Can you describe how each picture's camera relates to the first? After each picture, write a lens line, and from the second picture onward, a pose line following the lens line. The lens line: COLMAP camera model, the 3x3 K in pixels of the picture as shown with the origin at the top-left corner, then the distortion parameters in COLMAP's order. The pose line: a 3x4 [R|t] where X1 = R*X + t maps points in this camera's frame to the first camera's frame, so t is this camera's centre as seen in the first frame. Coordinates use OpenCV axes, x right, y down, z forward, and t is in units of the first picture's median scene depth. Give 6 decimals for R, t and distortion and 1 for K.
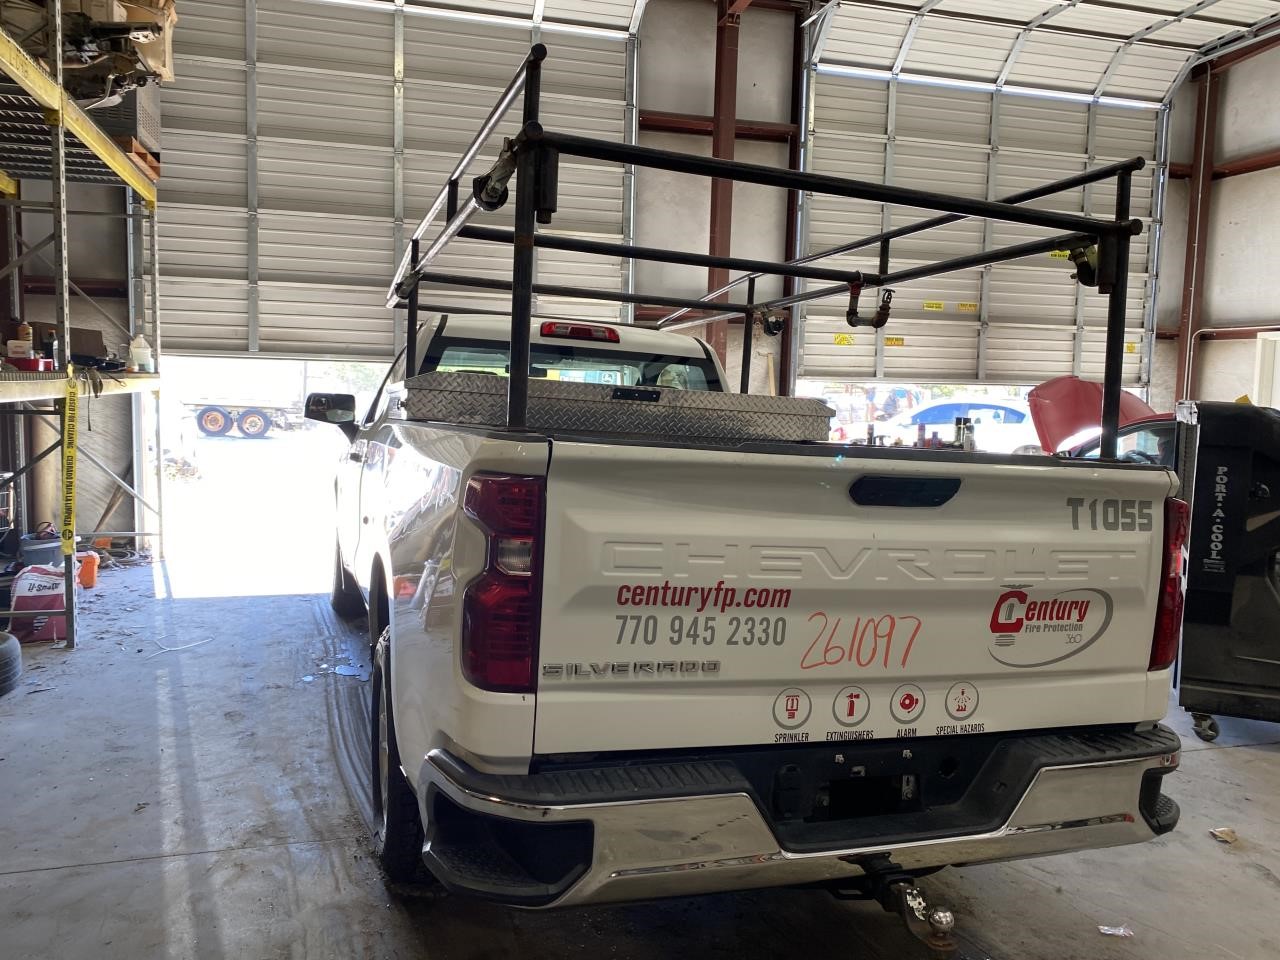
lens RADIAL K [[1030.6, 0, 640.0], [0, 1030.6, 480.0], [0, 0, 1]] dist [0.023222, -0.010011]
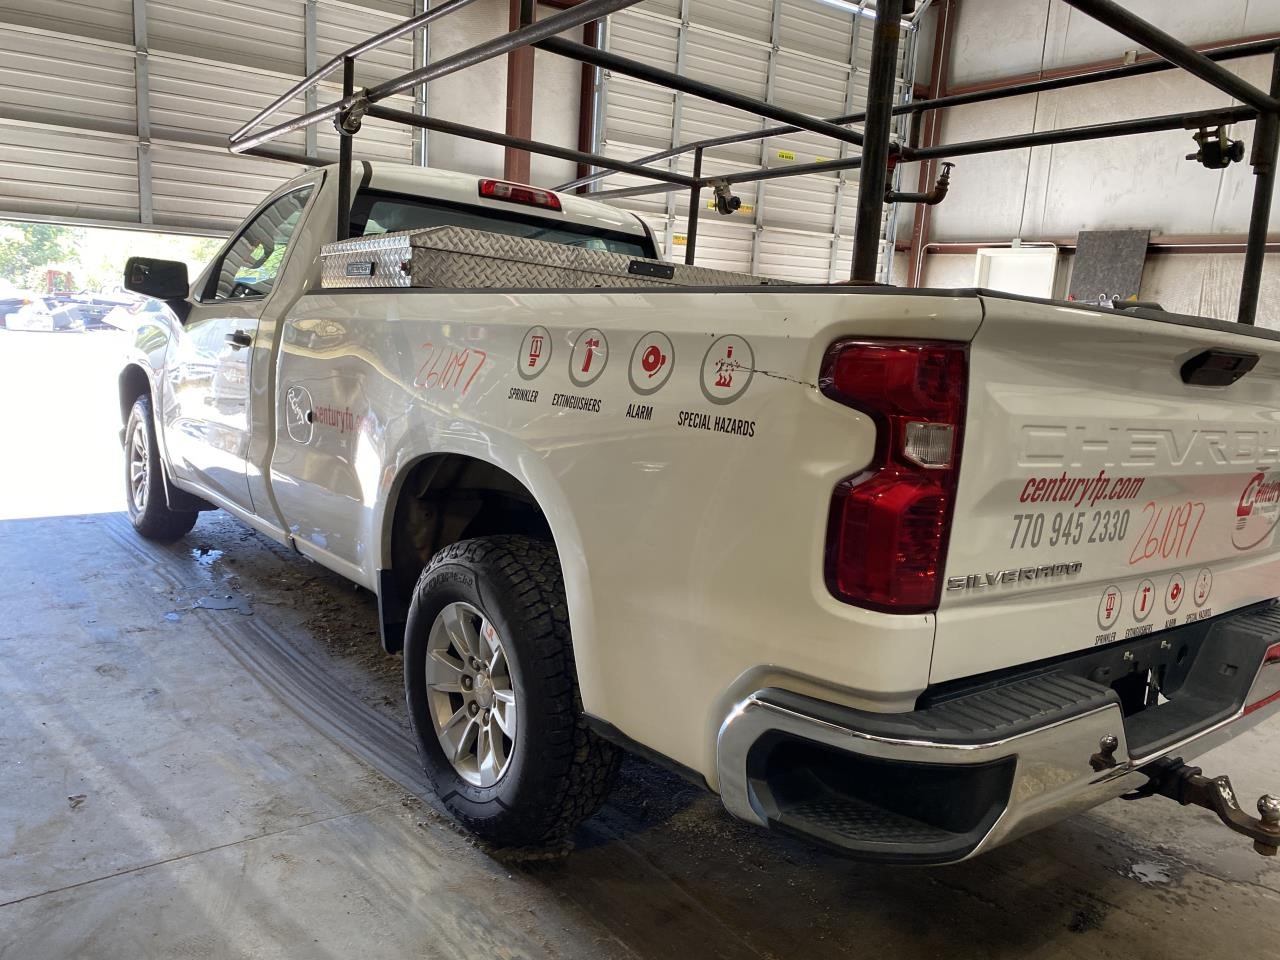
lens RADIAL K [[1000.5, 0, 643.0], [0, 1000.5, 506.9], [0, 0, 1]] dist [0.053955, -0.069704]
pose [[0.936985, -0.039864, 0.347087, -0.315703], [-0.001855, 0.992888, 0.119041, 0.015531], [-0.349364, -0.112184, 0.930247, 0.187685]]
